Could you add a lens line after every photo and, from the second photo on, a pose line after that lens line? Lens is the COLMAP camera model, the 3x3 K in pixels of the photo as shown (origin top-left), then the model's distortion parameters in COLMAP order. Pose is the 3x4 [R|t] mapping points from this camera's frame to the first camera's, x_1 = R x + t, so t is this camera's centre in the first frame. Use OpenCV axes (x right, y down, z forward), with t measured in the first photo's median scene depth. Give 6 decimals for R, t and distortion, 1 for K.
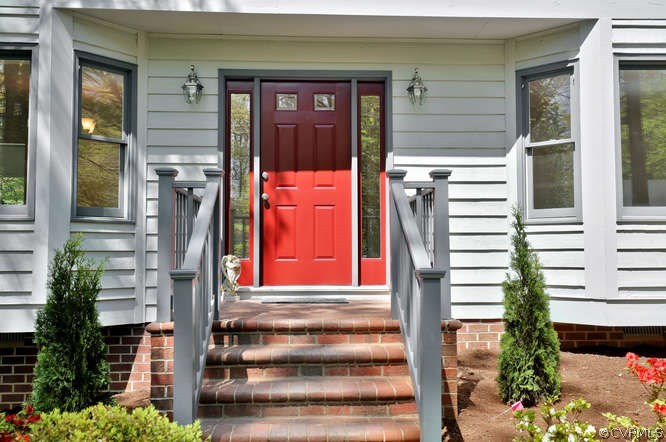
lens RADIAL K [[640.9, 0, 333.0], [0, 640.9, 221.0], [0, 0, 1]] dist [-0.007922, -0.005001]
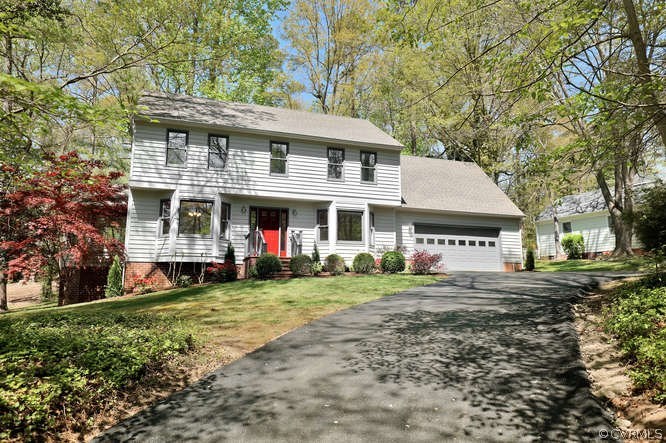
lens RADIAL K [[353.2, 0, 333.0], [0, 353.2, 221.5], [0, 0, 1]] dist [-0.001613, -0.000285]
pose [[0.960069, 0.048161, 0.275588, -0.299324], [-0.016240, 0.993004, -0.116958, 0.141143], [-0.279293, 0.107812, 0.954134, -1.463000]]
